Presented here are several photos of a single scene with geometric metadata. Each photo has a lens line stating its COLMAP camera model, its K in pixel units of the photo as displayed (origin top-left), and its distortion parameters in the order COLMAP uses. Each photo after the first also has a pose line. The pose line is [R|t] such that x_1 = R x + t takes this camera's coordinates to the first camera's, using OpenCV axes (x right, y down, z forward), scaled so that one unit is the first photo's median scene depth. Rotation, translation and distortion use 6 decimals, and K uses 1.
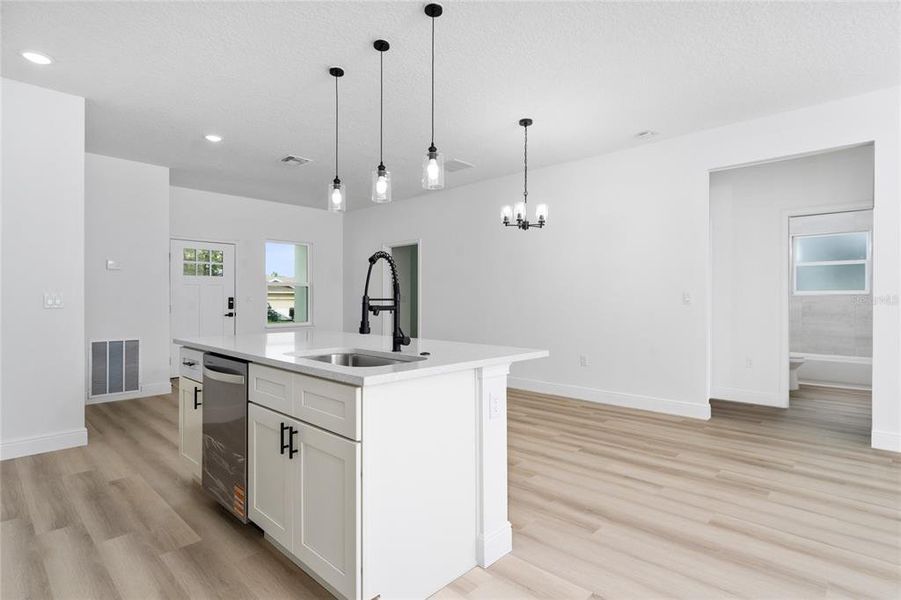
lens RADIAL K [[449.3, 0, 449.5], [0, 449.3, 296.8], [0, 0, 1]] dist [0.004976, 0.000063]
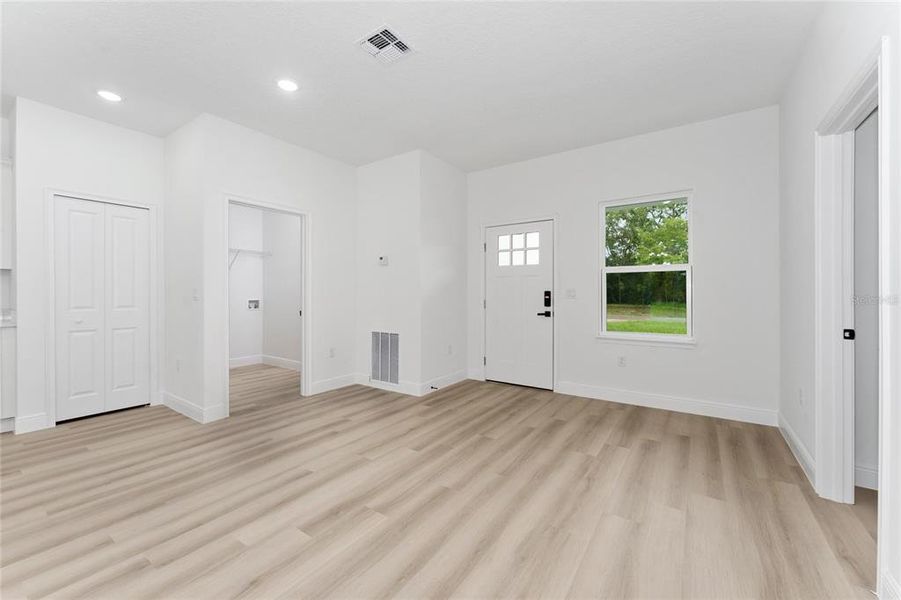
lens RADIAL K [[358.6, 0, 449.3], [0, 358.6, 294.3], [0, 0, 1]] dist [0.016426, 0.000219]
pose [[0.150534, -0.001808, -0.988603, 0.149620], [0.004058, 0.999991, -0.001210, 0.011858], [0.988597, -0.003829, 0.150540, 1.310292]]
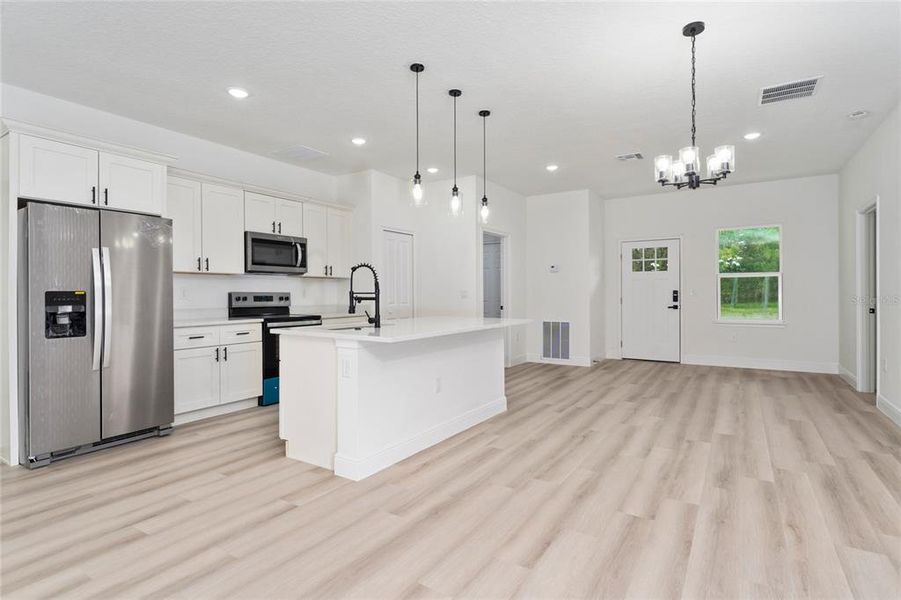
lens RADIAL K [[449.3, 0, 451.0], [0, 449.3, 296.5], [0, 0, 1]] dist [0.004976, 0.000063]
pose [[0.190444, 0.003832, -0.981691, 0.759459], [0.010668, 0.999925, 0.005973, 0.005893], [0.981640, -0.011610, 0.190389, 0.518093]]
